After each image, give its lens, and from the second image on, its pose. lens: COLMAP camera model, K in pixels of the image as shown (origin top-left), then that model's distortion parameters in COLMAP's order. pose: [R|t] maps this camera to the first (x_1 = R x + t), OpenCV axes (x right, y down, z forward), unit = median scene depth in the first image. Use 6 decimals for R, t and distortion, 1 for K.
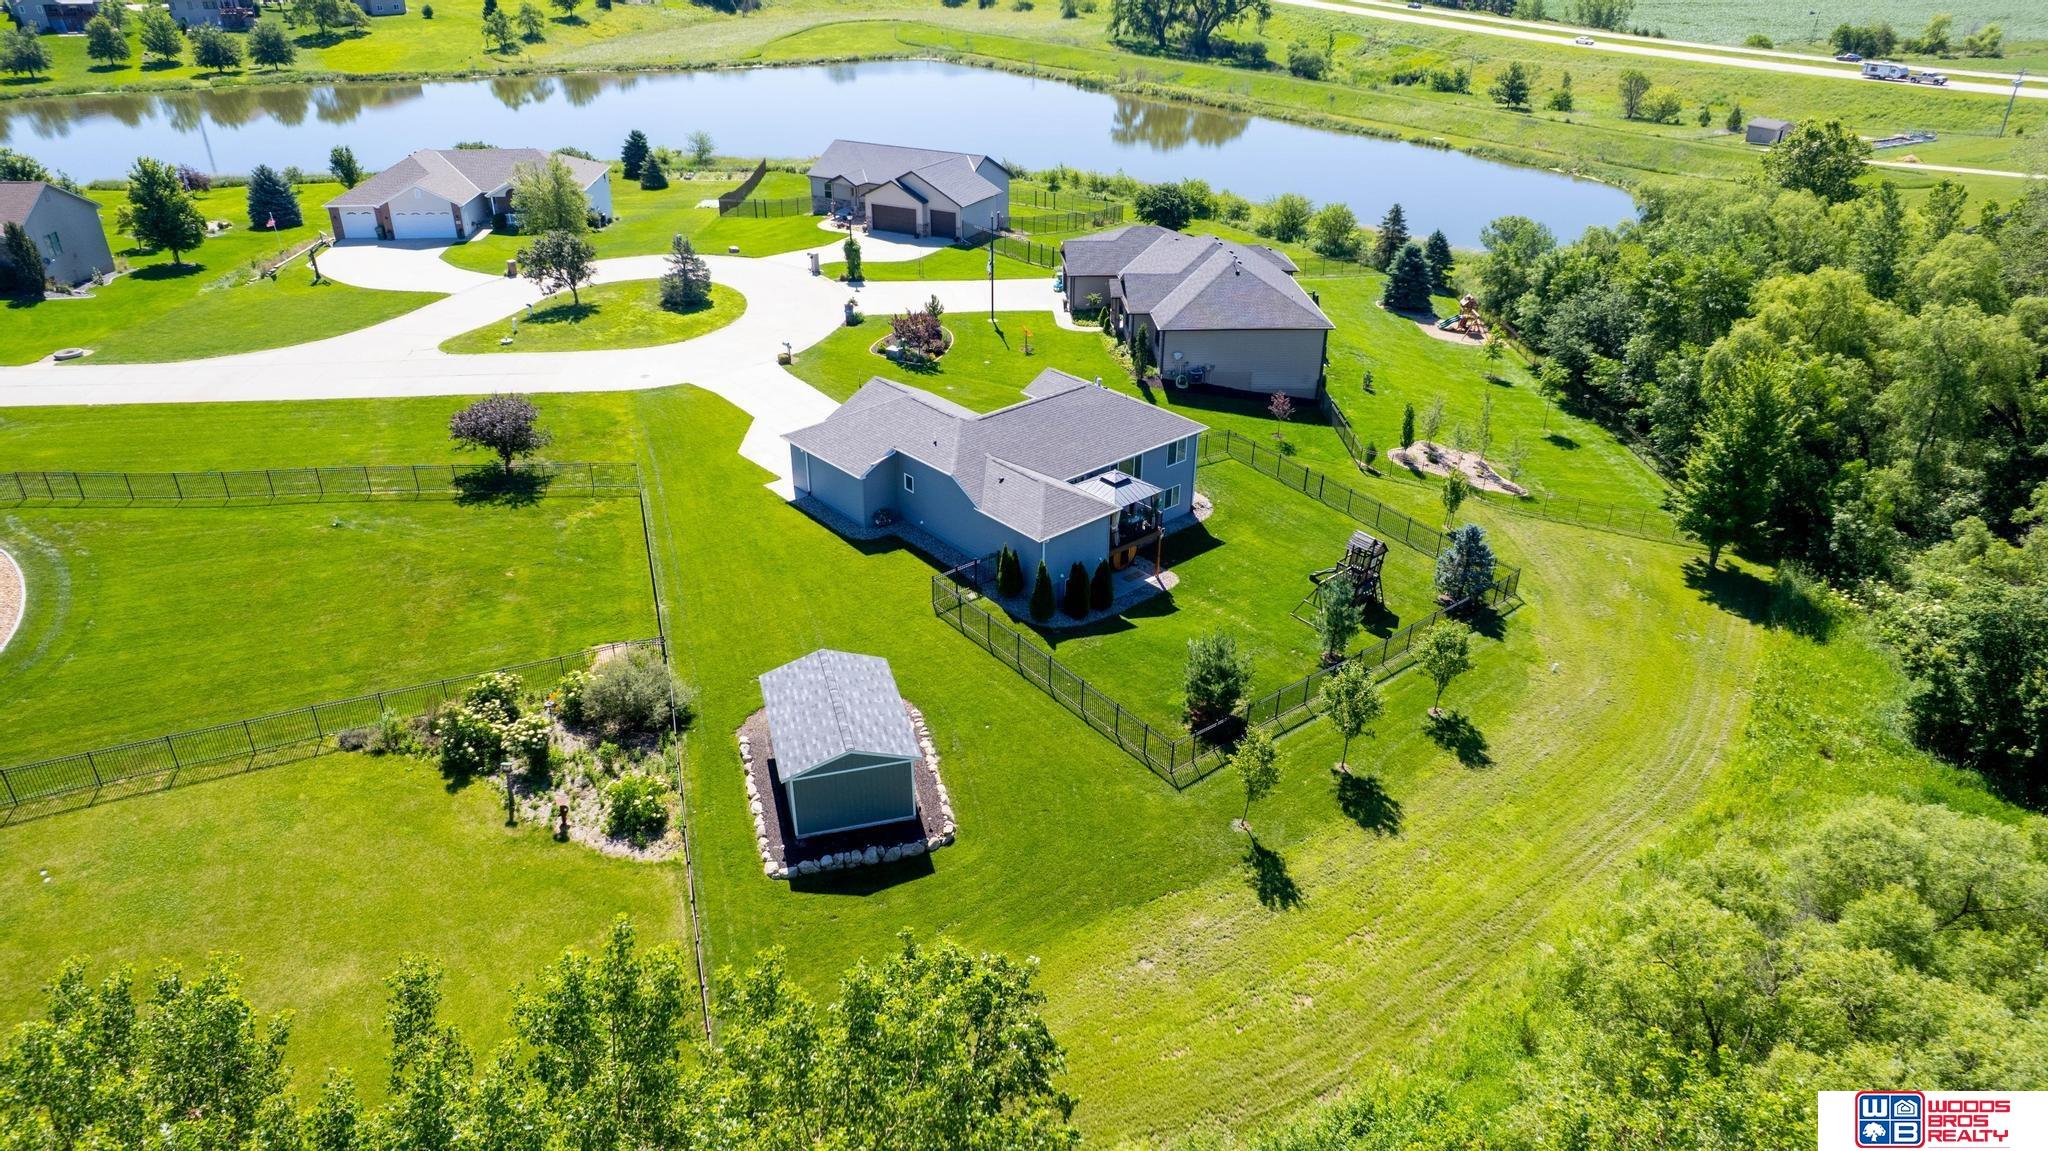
lens RADIAL K [[1304.5, 0, 1029.5], [0, 1304.5, 582.1], [0, 0, 1]] dist [-0.066770, 0.054692]
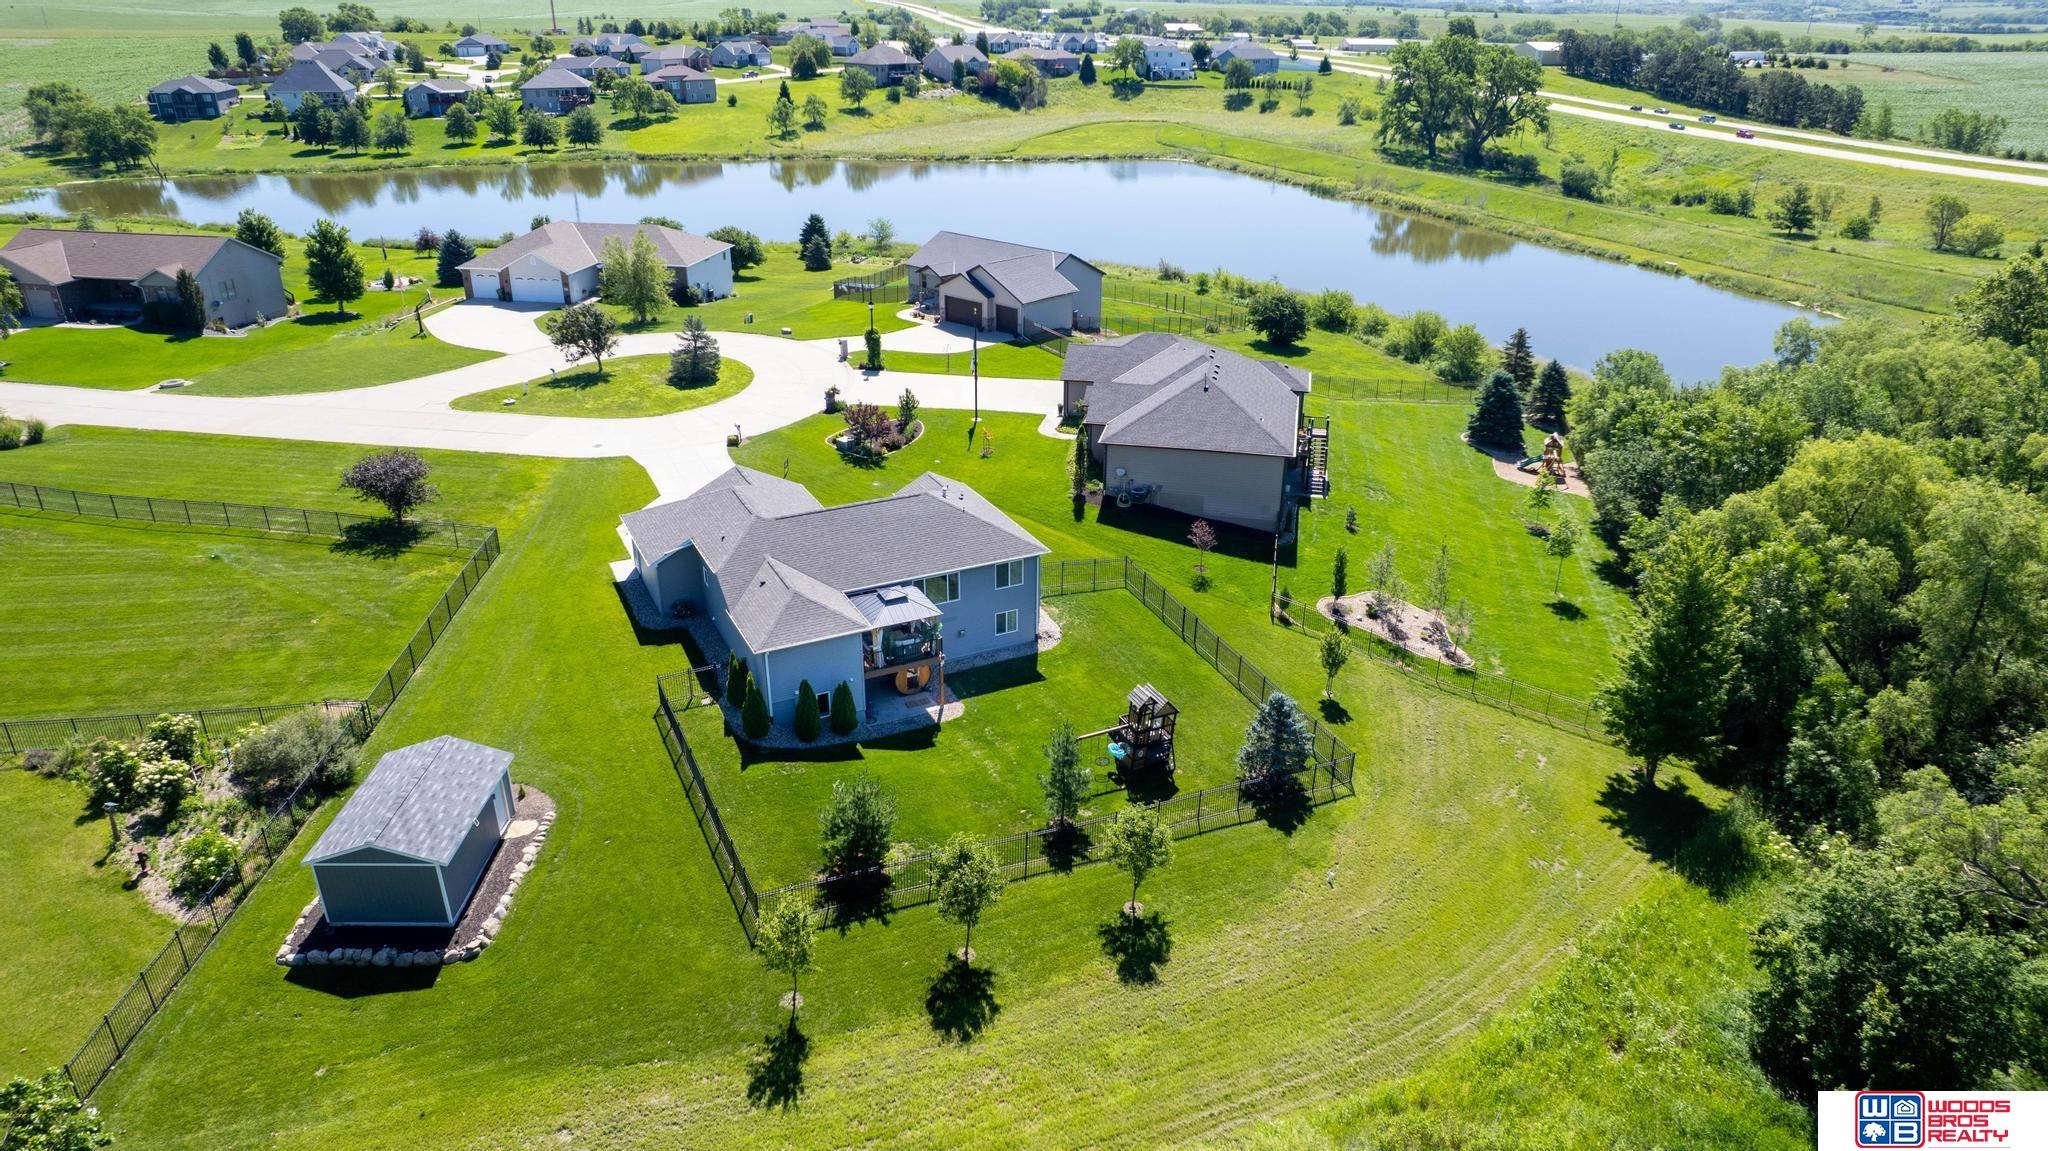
lens RADIAL K [[1304.5, 0, 1028.5], [0, 1304.5, 582.6], [0, 0, 1]] dist [-0.066770, 0.054692]
pose [[0.965027, 0.107926, -0.238905, 0.265978], [-0.124270, 0.990756, -0.054393, -0.035259], [0.230826, 0.082180, 0.969518, 0.085733]]
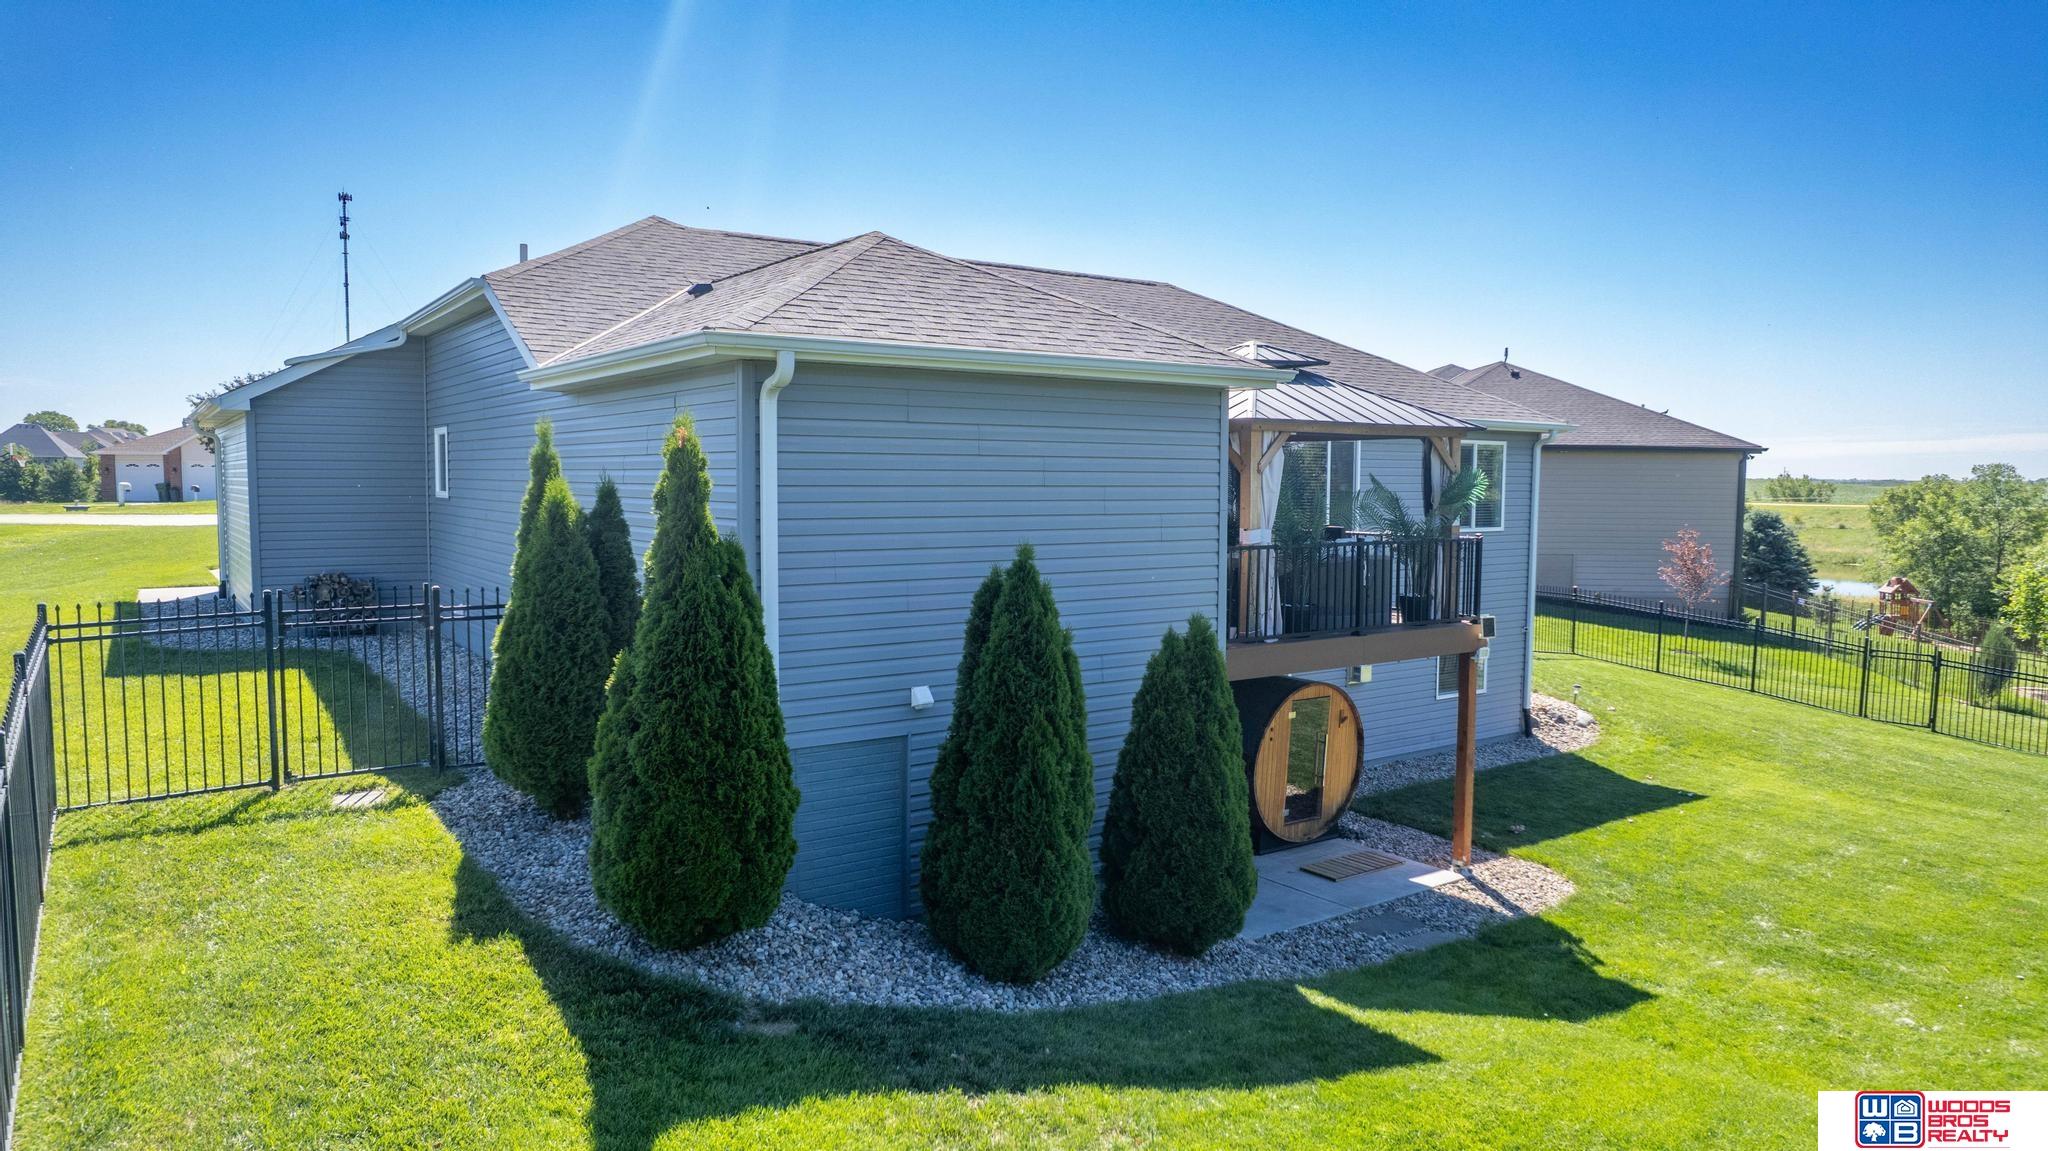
lens RADIAL K [[1304.5, 0, 1034.4], [0, 1304.5, 577.0], [0, 0, 1]] dist [-0.066770, 0.054692]
pose [[0.994045, 0.006620, -0.108773, 0.036747], [-0.050836, 0.911063, -0.409121, 0.030382], [0.096390, 0.412214, 0.905974, 0.567978]]
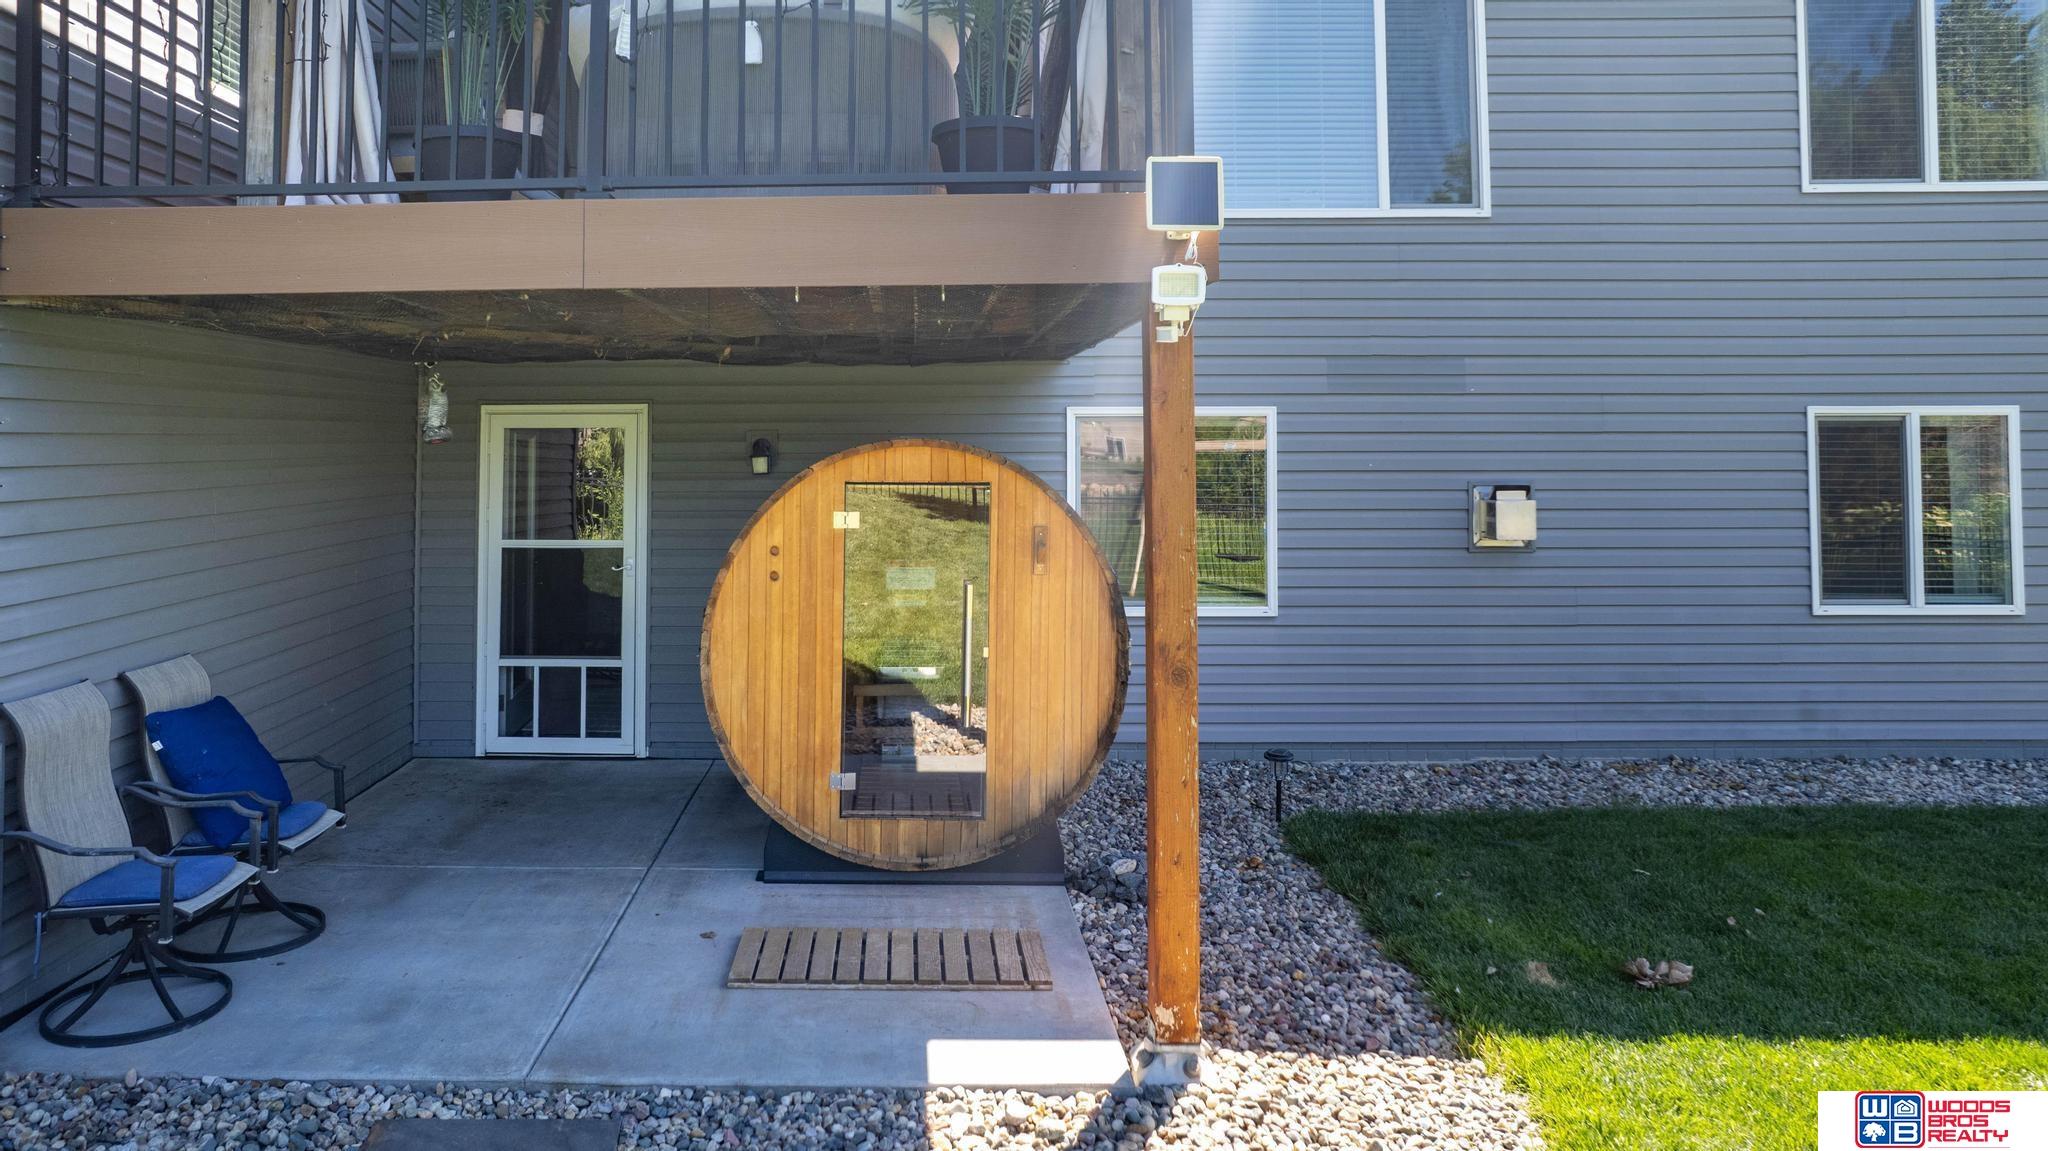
lens RADIAL K [[1304.5, 0, 974.5], [0, 1304.5, 412.8], [0, 0, 1]] dist [-0.066770, 0.054692]
pose [[0.739293, -0.036173, -0.672411, 0.095807], [-0.318453, 0.861055, -0.396449, -0.003046], [0.593324, 0.507223, 0.625053, 0.685563]]
